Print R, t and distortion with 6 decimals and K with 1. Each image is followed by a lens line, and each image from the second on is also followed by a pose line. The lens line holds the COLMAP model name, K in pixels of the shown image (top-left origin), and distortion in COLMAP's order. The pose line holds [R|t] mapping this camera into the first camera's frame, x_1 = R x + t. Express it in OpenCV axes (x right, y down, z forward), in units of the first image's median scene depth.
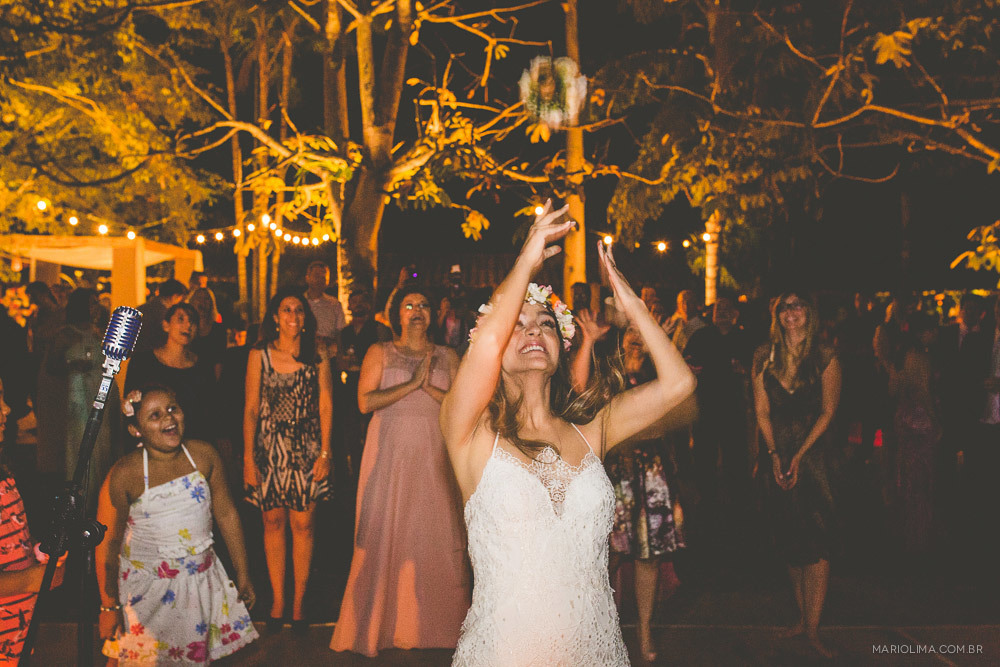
lens RADIAL K [[913.2, 0, 494.7], [0, 913.2, 333.7], [0, 0, 1]] dist [-0.071822, 0.069388]
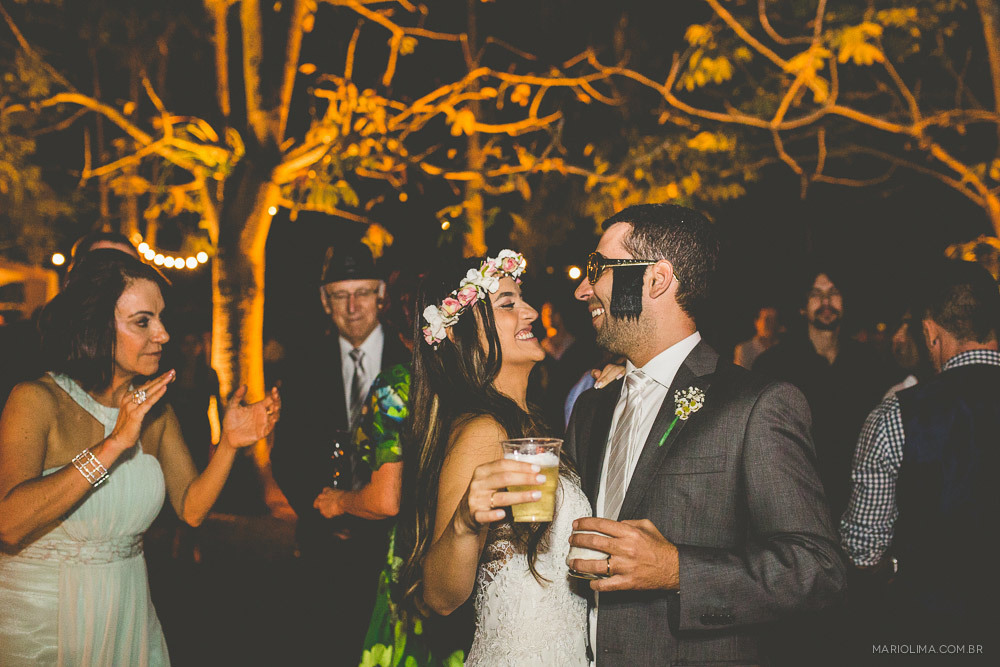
lens RADIAL K [[913.2, 0, 494.7], [0, 913.2, 333.7], [0, 0, 1]] dist [-0.071822, 0.069388]
pose [[0.992077, 0.005710, 0.125499, -0.020949], [-0.000858, 0.999251, -0.038685, 0.003910], [-0.125626, 0.038271, 0.991339, 0.143859]]
